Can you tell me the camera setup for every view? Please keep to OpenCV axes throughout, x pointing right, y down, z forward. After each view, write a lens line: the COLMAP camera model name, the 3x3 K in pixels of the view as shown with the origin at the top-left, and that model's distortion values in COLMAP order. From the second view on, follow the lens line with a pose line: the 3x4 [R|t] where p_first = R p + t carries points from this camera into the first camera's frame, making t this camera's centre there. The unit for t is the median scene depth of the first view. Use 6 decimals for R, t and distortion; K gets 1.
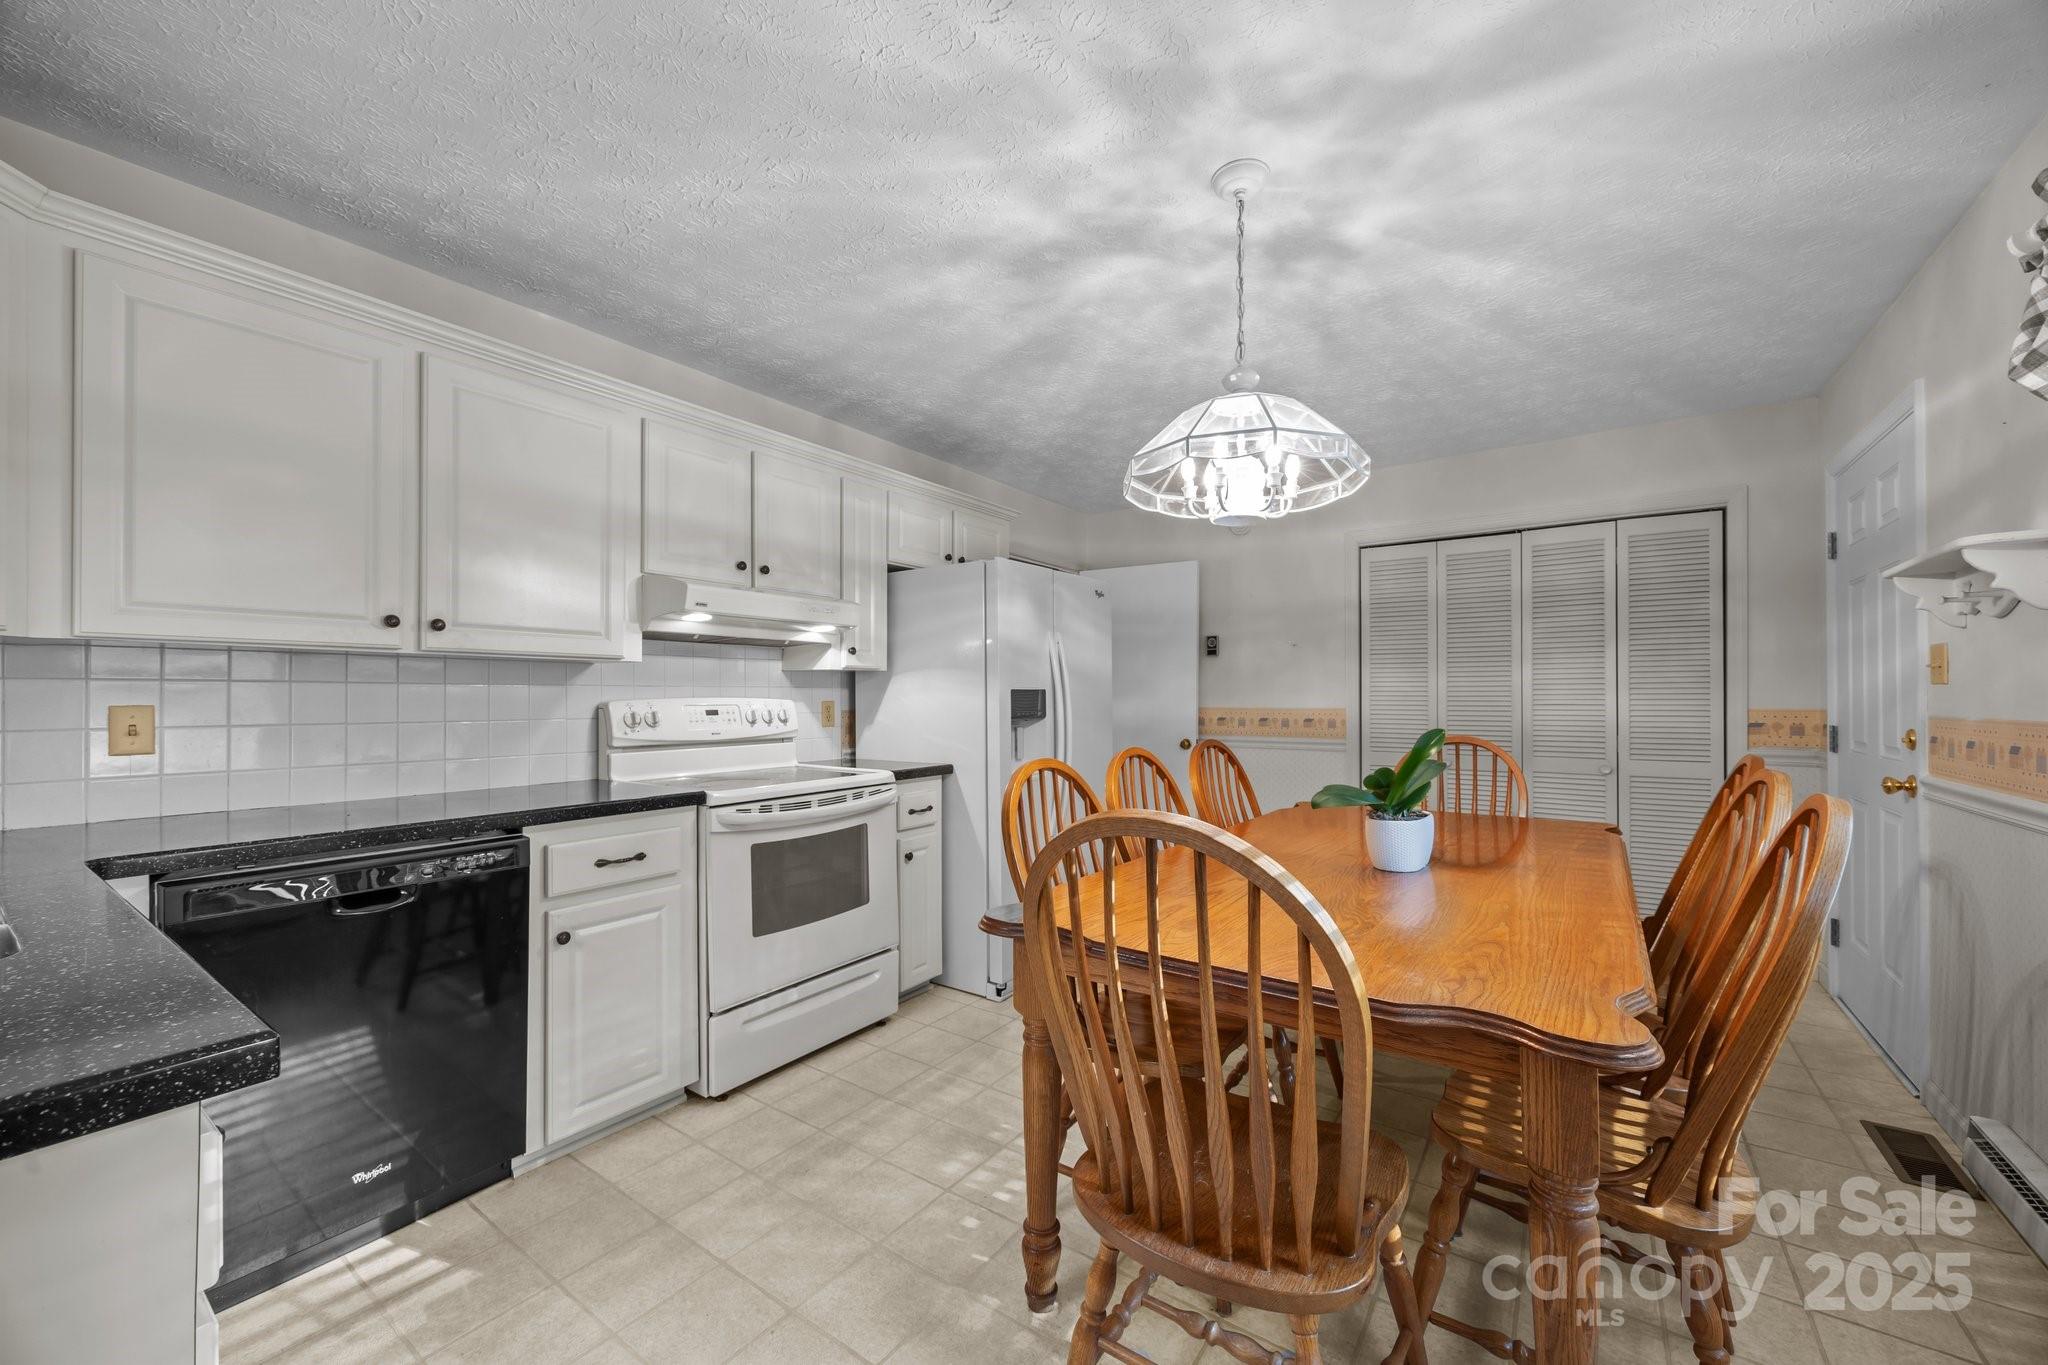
lens RADIAL K [[786.4, 0, 1031.7], [0, 786.4, 690.5], [0, 0, 1]] dist [-0.001838, 0.000315]
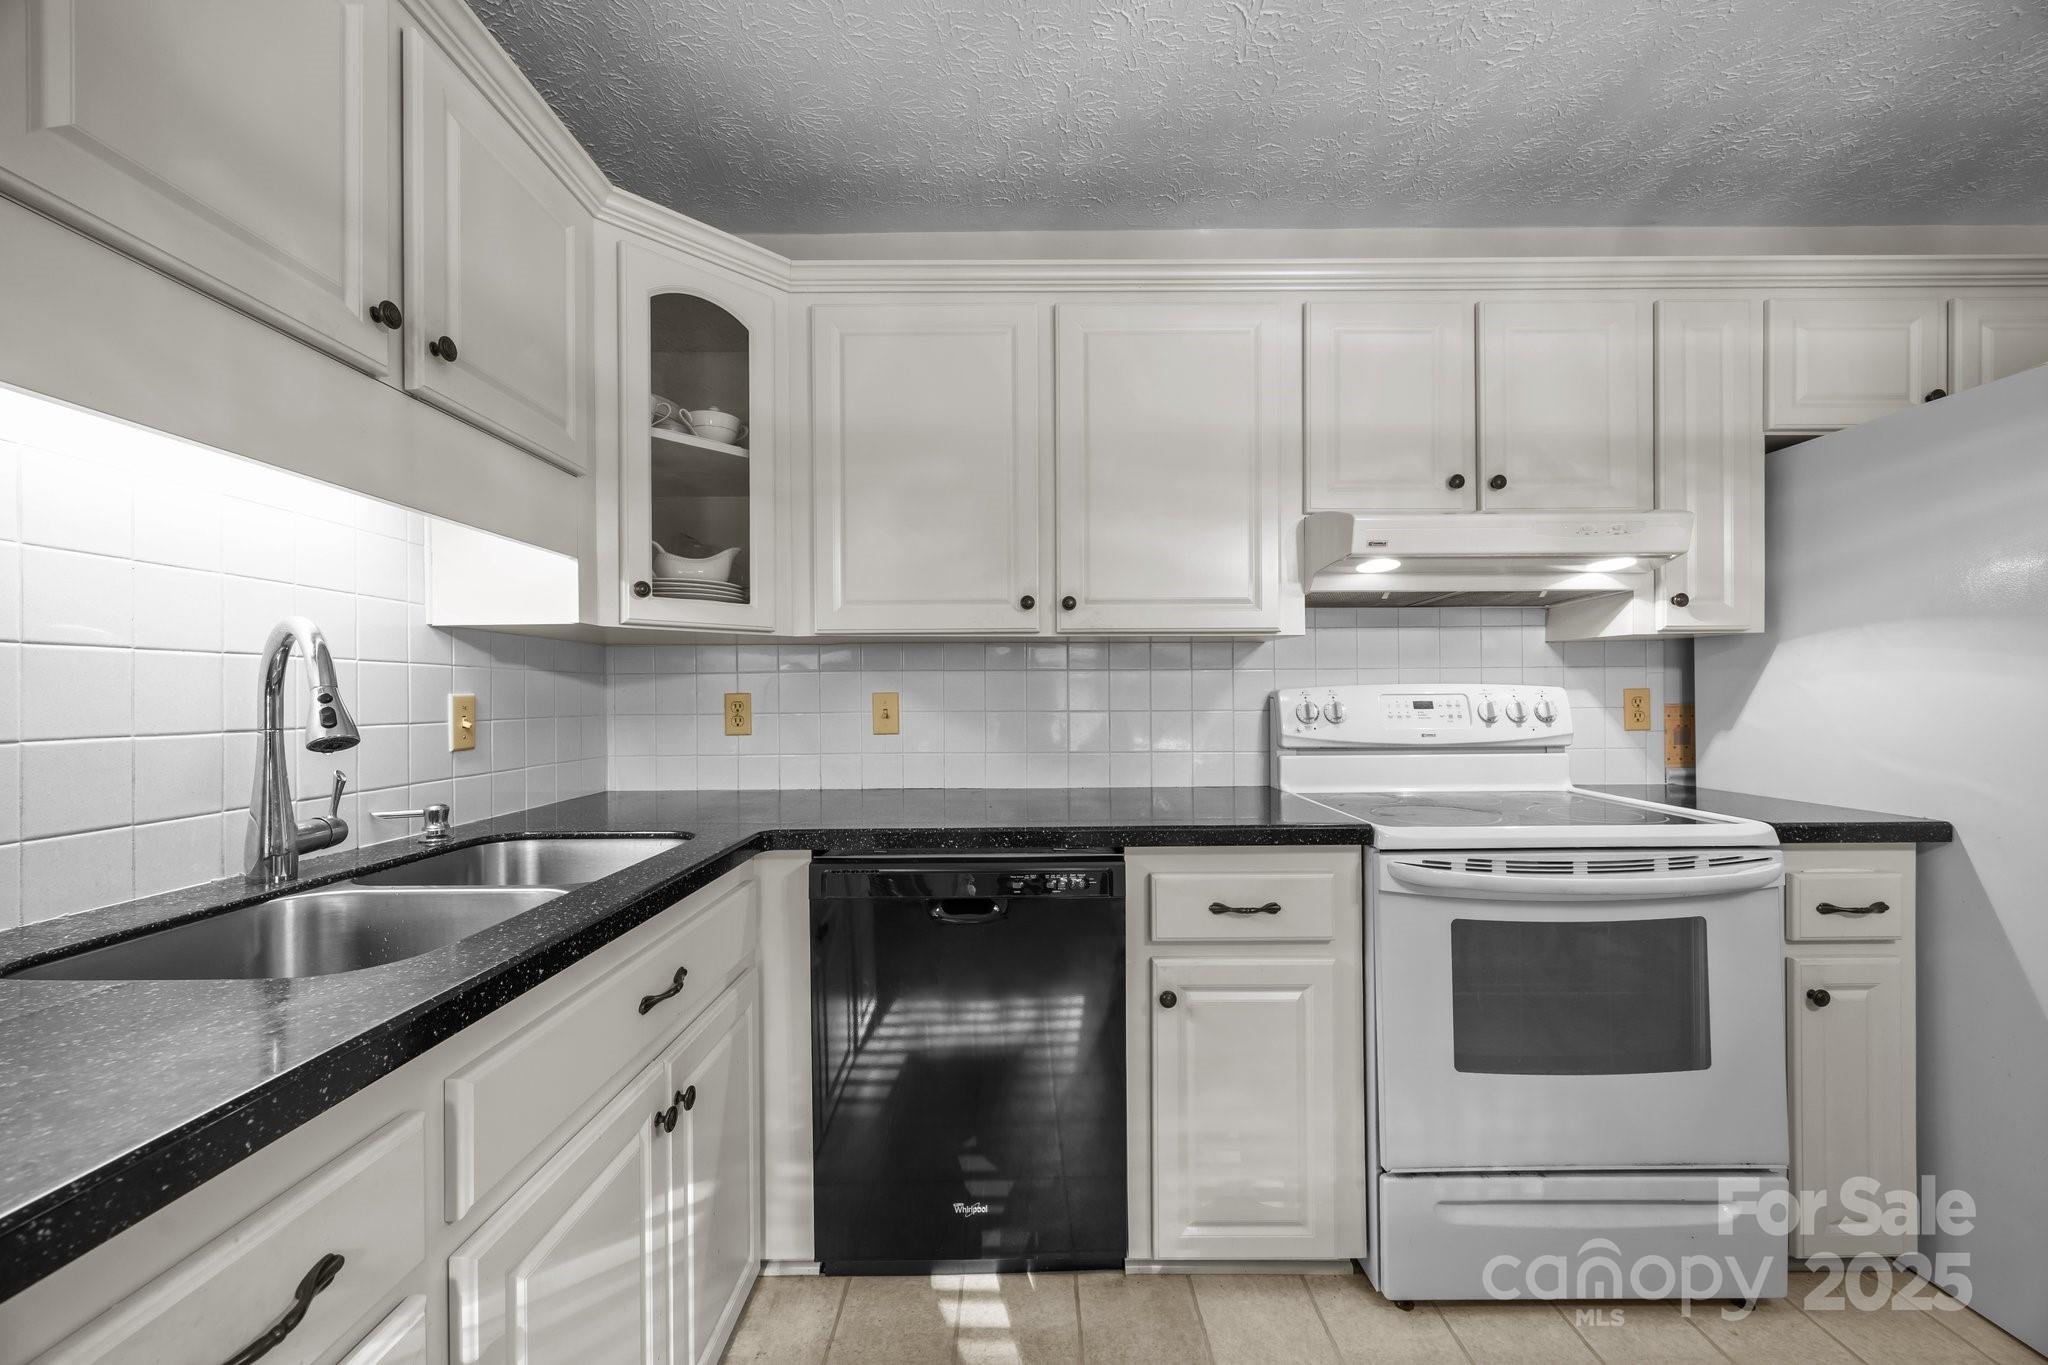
lens RADIAL K [[786.4, 0, 1020.9], [0, 786.4, 692.8], [0, 0, 1]] dist [-0.001838, 0.000315]
pose [[0.569848, 0.000920, -0.821750, -0.040555], [0.011592, 0.999891, 0.009158, 0.007691], [0.821668, -0.014744, 0.569775, 0.350652]]
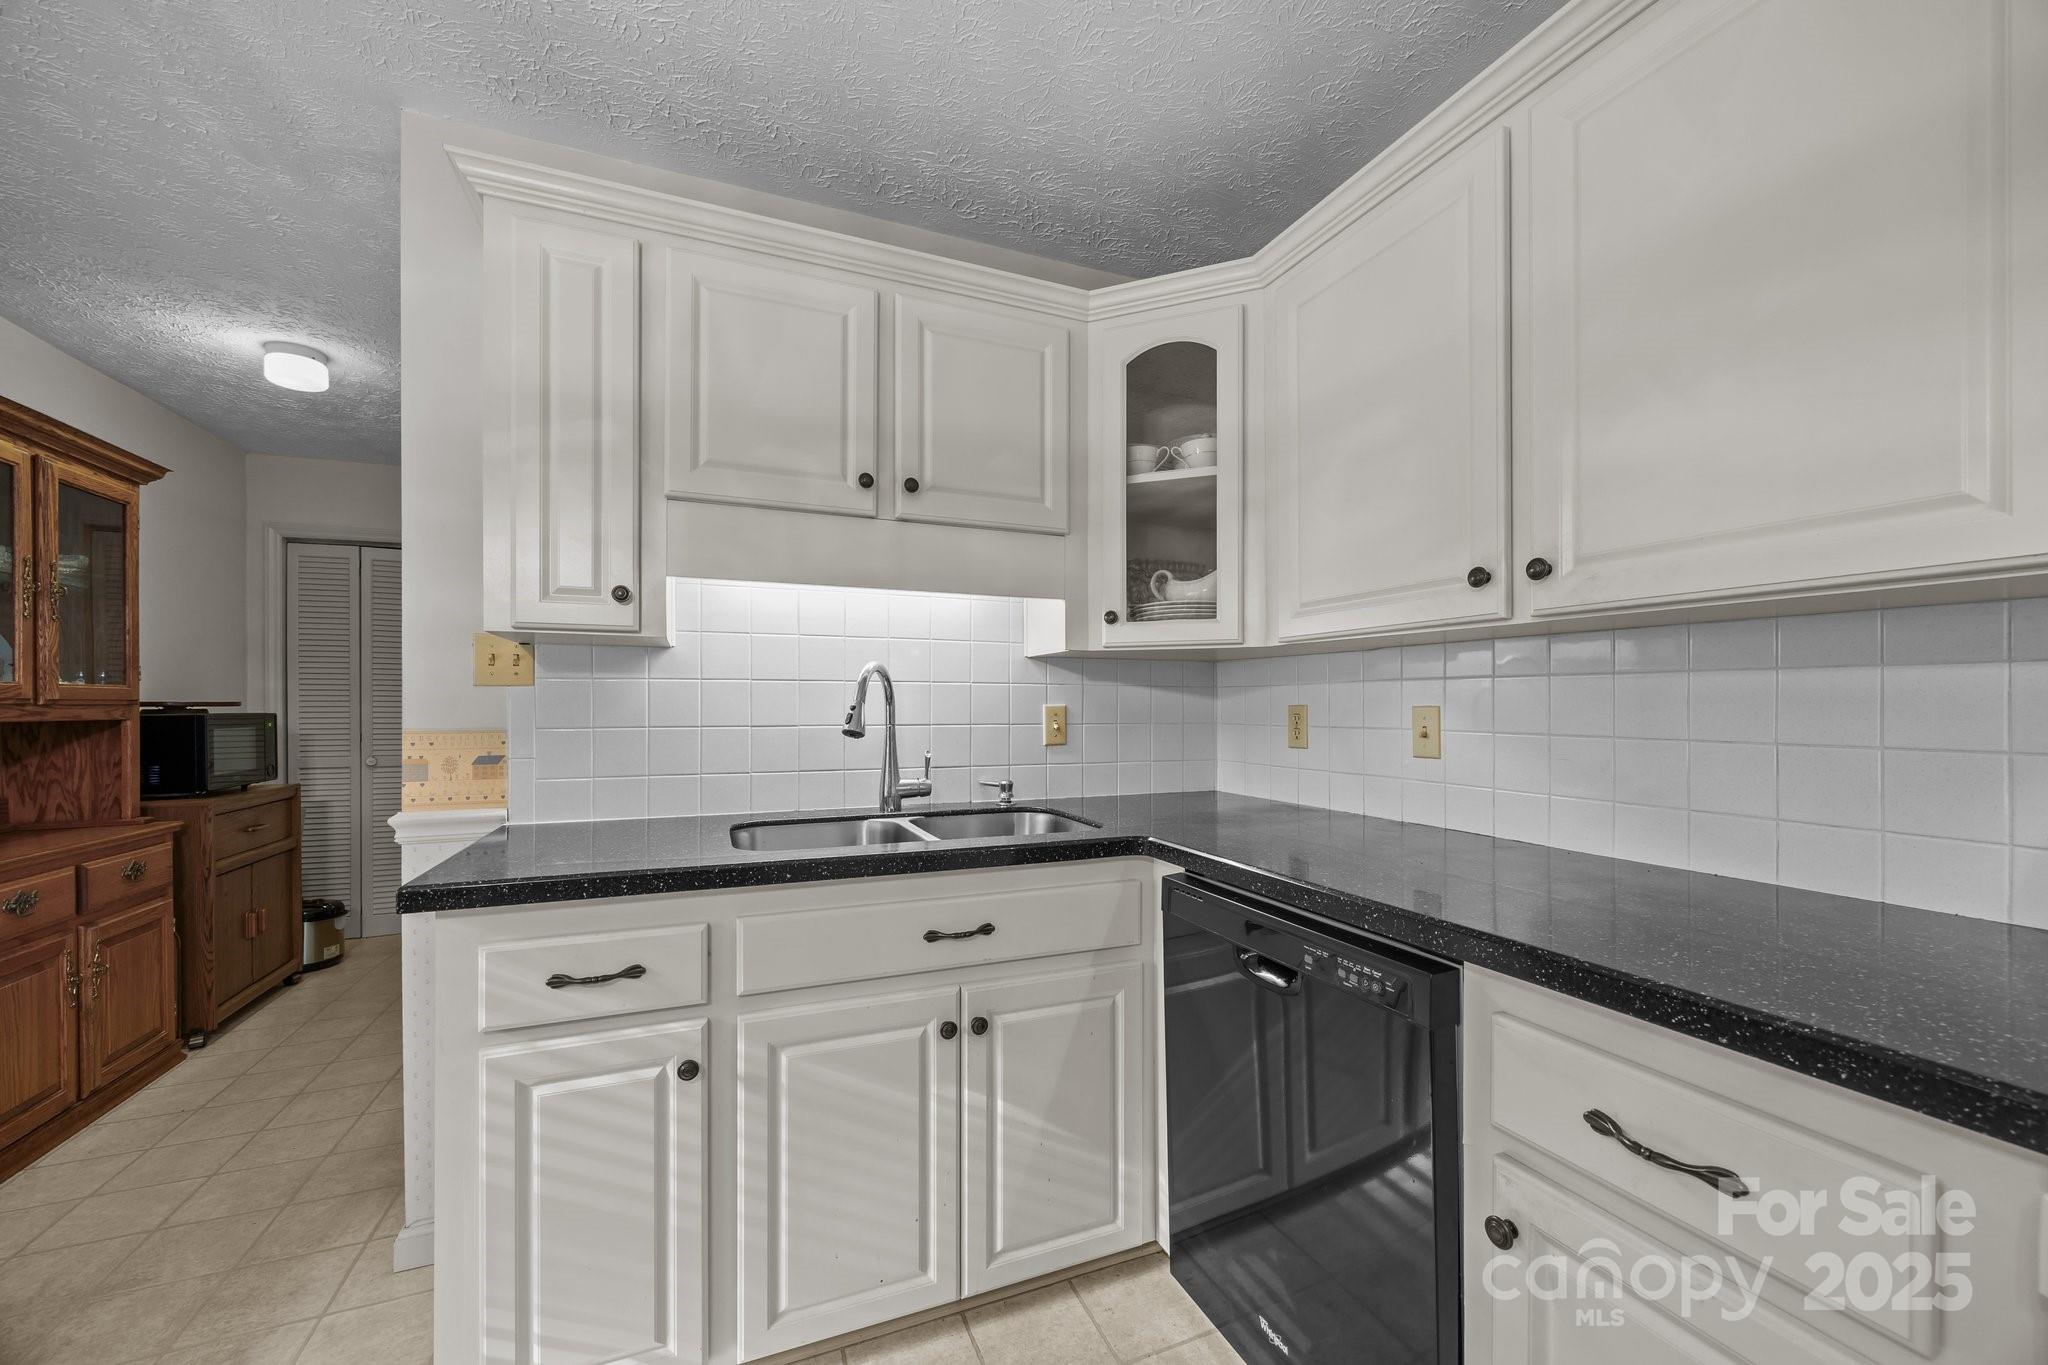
lens RADIAL K [[786.4, 0, 1018.3], [0, 786.4, 703.7], [0, 0, 1]] dist [-0.001838, 0.000315]
pose [[-0.540217, 0.004880, -0.841511, -0.055260], [0.010652, 0.999943, -0.001039, 0.008672], [0.841458, -0.009525, -0.540238, 0.782971]]
